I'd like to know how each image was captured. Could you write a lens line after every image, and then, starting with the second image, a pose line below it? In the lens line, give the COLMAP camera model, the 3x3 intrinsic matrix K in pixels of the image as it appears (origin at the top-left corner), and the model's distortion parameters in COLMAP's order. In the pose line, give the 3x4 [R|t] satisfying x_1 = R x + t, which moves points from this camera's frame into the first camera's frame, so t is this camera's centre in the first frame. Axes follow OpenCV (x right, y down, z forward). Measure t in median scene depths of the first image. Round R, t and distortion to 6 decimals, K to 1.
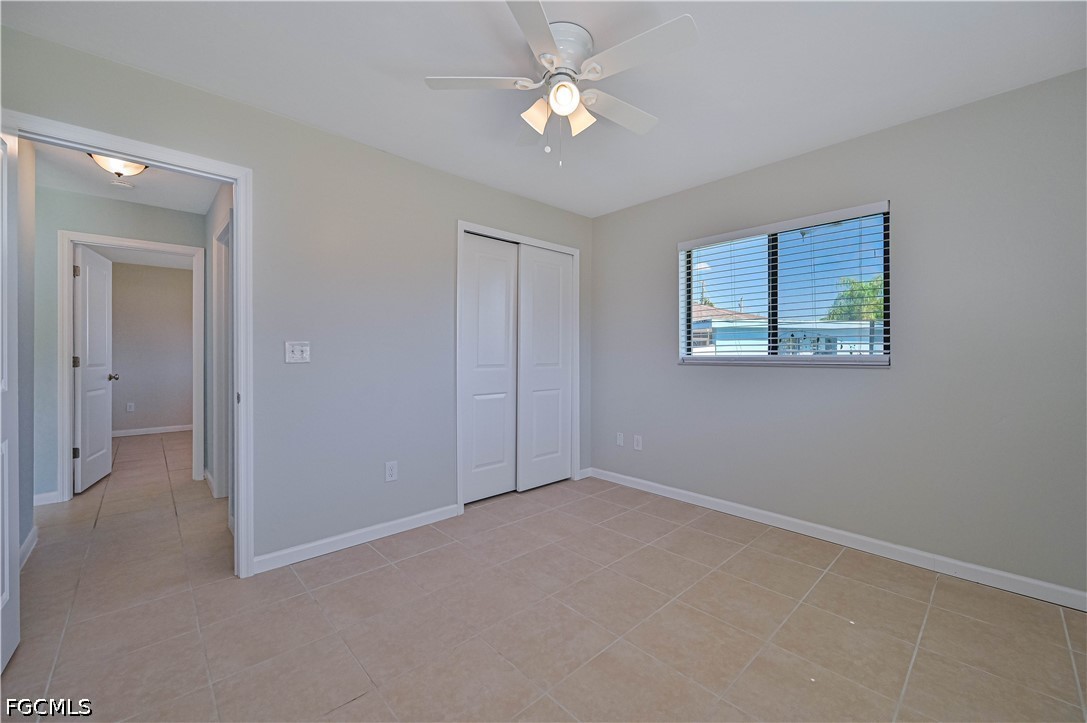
lens RADIAL K [[434.7, 0, 544.5], [0, 434.7, 356.6], [0, 0, 1]] dist [-0.003325, -0.000171]
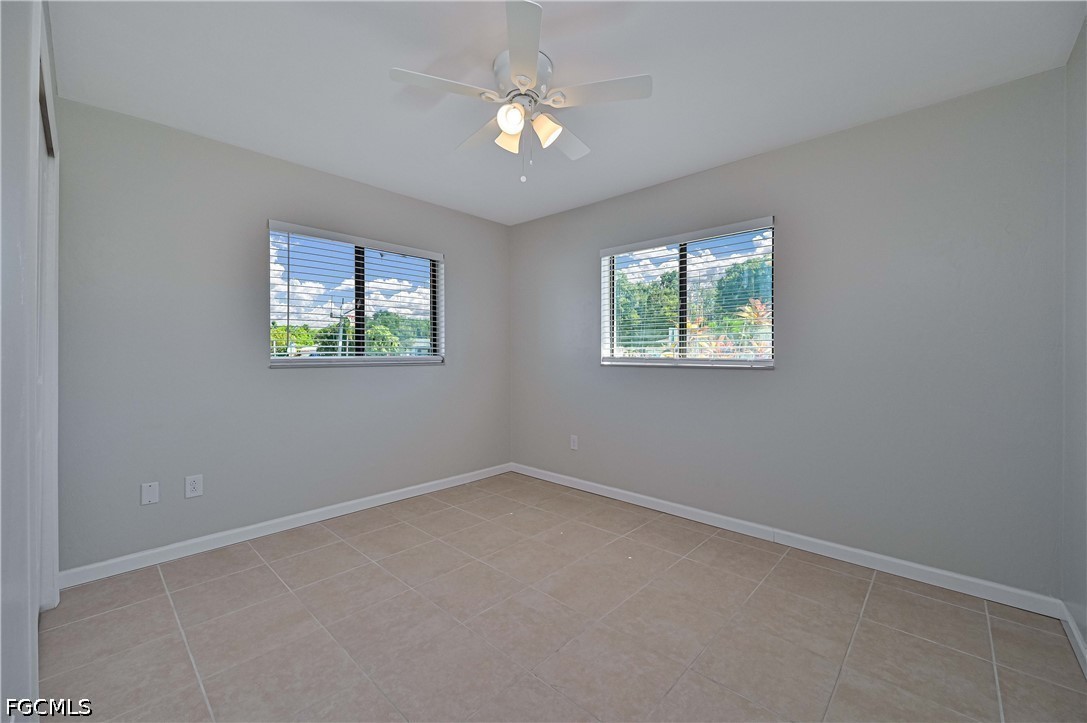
lens RADIAL K [[434.7, 0, 551.5], [0, 434.7, 358.2], [0, 0, 1]] dist [-0.003325, -0.000171]
pose [[-0.085896, -0.007194, 0.996278, -0.683265], [0.005190, 0.999957, 0.007668, -0.005035], [-0.996291, 0.005830, -0.085855, 0.675667]]
